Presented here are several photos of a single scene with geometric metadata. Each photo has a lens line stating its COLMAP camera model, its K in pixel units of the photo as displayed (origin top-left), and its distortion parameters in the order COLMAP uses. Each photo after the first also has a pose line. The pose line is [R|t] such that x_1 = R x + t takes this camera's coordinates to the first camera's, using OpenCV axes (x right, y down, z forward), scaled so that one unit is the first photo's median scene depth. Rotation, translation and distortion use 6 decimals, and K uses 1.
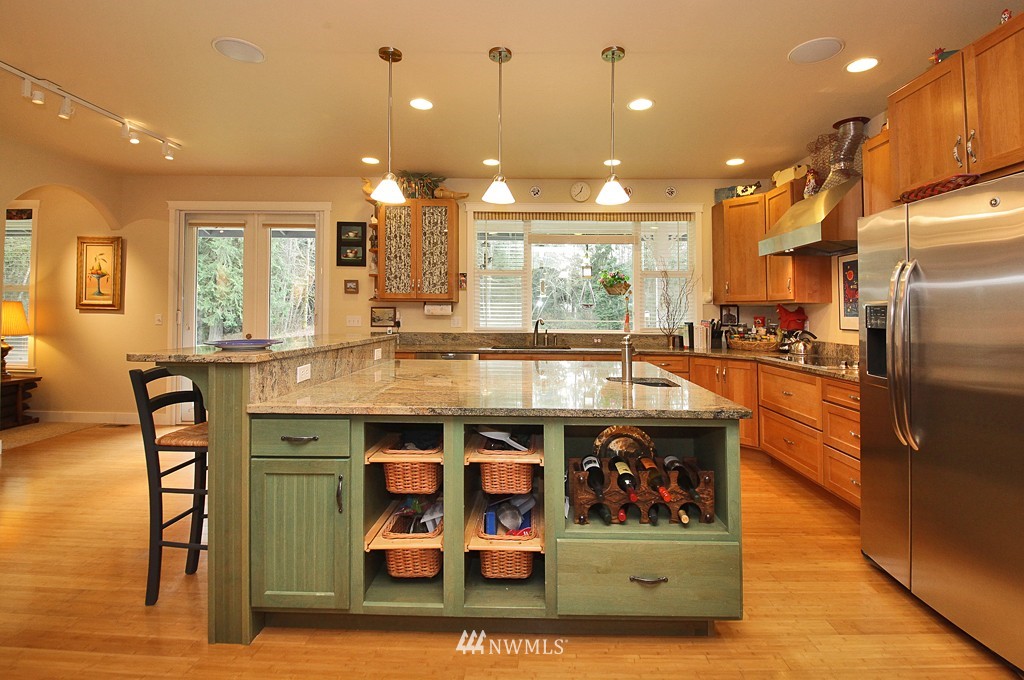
lens RADIAL K [[473.7, 0, 525.1], [0, 473.7, 311.1], [0, 0, 1]] dist [-0.040053, -0.002745]
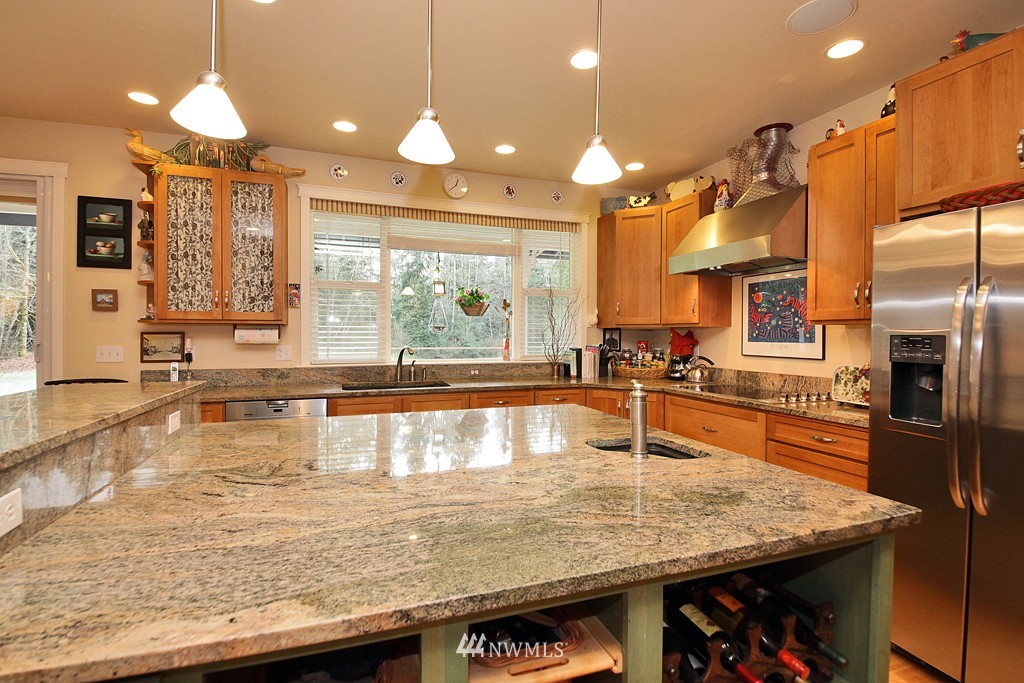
lens RADIAL K [[496.7, 0, 522.2], [0, 496.7, 340.6], [0, 0, 1]] dist [-0.018090, -0.008041]
pose [[0.934761, -0.009309, 0.355154, -0.078991], [0.002965, 0.999826, 0.018402, -0.008369], [-0.355264, -0.016149, 0.934627, 0.190480]]
